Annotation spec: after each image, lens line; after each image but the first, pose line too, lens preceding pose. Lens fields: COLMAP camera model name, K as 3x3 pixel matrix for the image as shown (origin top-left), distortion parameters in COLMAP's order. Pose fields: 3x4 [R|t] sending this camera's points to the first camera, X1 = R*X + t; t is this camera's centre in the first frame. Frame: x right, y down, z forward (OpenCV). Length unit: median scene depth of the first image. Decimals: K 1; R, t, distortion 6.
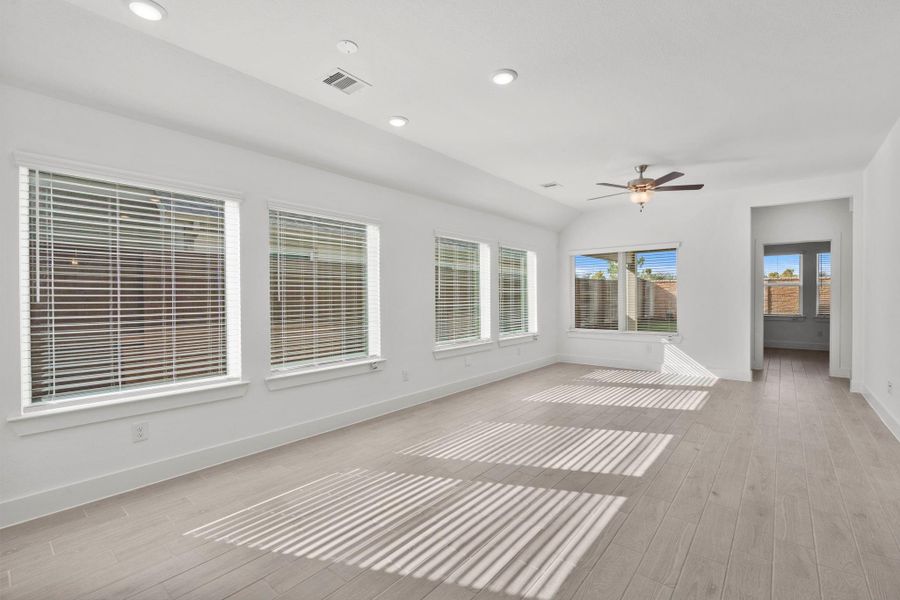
lens RADIAL K [[407.2, 0, 454.9], [0, 407.2, 300.0], [0, 0, 1]] dist [0.000698, -0.000412]
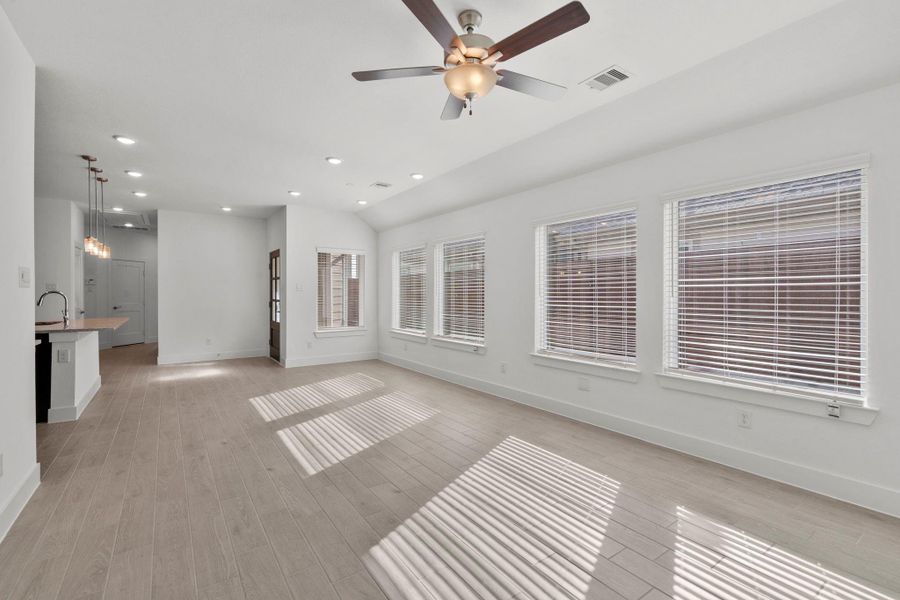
lens RADIAL K [[405.3, 0, 450.0], [0, 405.3, 300.0], [0, 0, 1]] dist [-0.012160, 0.000466]
pose [[-0.278840, 0.020128, -0.960127, 0.741632], [-0.003700, 0.999750, 0.022033, -0.013160], [0.960330, 0.009696, -0.278696, 0.908500]]
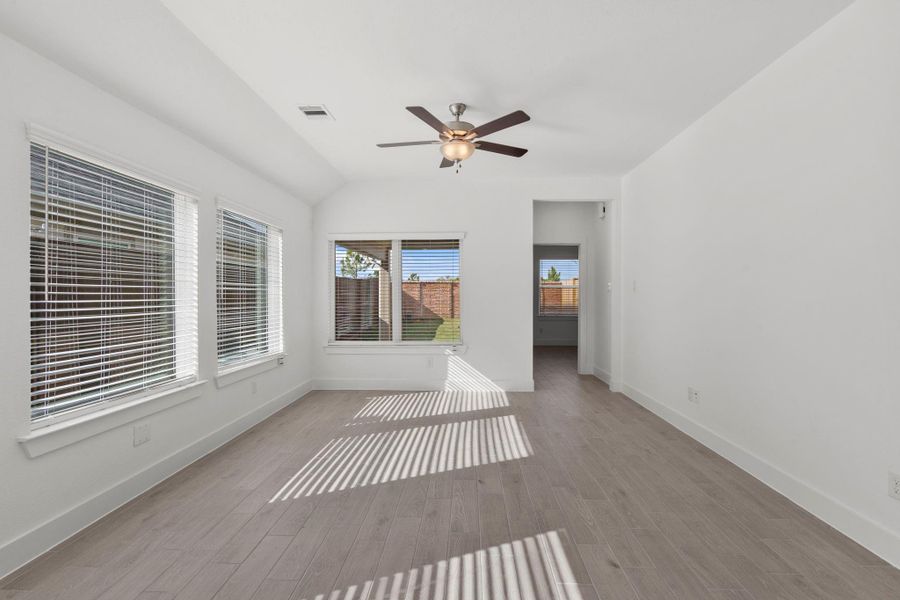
lens RADIAL K [[405.3, 0, 450.0], [0, 405.3, 300.0], [0, 0, 1]] dist [-0.012160, 0.000466]
pose [[0.804668, 0.000080, 0.593725, 0.039285], [-0.000023, 1.000000, -0.000104, -0.004130], [-0.593725, 0.000070, 0.804668, 0.381994]]
